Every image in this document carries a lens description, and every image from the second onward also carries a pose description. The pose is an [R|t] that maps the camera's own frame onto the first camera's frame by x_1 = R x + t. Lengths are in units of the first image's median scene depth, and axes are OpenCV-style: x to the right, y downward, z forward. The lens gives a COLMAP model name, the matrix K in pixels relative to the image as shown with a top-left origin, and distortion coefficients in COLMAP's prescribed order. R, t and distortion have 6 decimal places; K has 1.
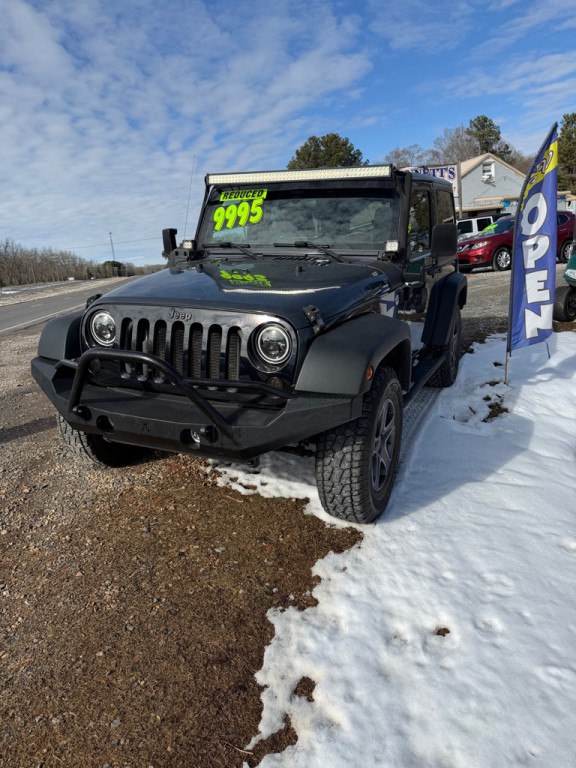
lens RADIAL K [[552.3, 0, 299.1], [0, 552.3, 404.0], [0, 0, 1]] dist [0.007478, -0.011258]
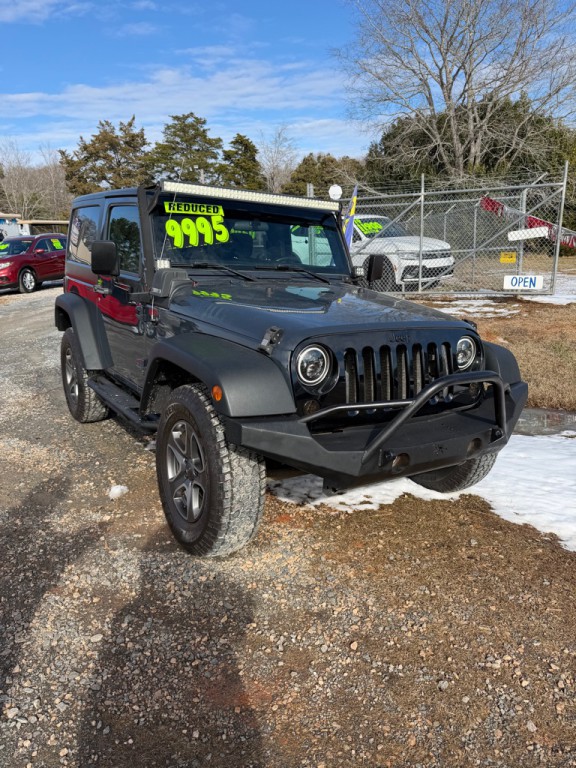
lens RADIAL K [[552.3, 0, 299.1], [0, 552.3, 404.0], [0, 0, 1]] dist [0.007478, -0.011258]
pose [[0.521262, -0.180799, 0.834025, -0.100122], [0.212935, 0.973944, 0.078048, -0.013873], [-0.826405, 0.136909, 0.546179, 0.053671]]
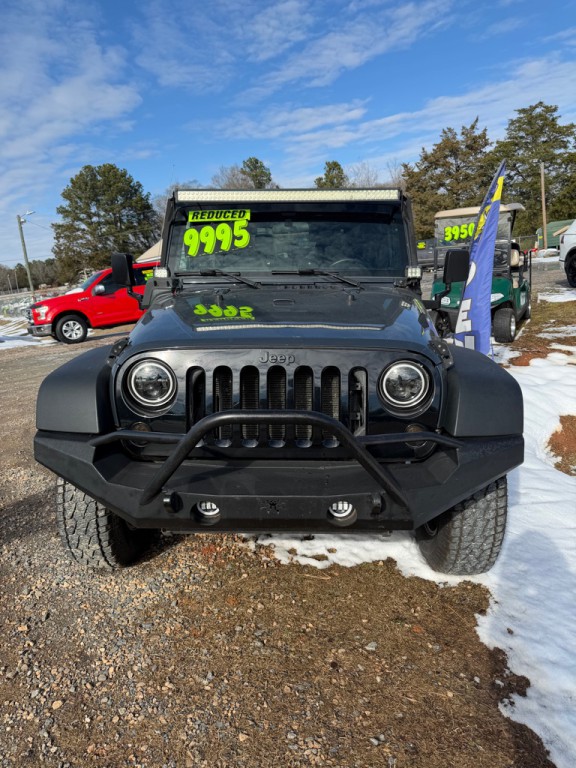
lens RADIAL K [[552.3, 0, 299.1], [0, 552.3, 404.0], [0, 0, 1]] dist [0.007478, -0.011258]
pose [[0.918886, -0.095822, 0.382708, -0.042891], [0.117193, 0.992565, -0.032863, -0.005780], [-0.376714, 0.075048, 0.923285, 0.023313]]
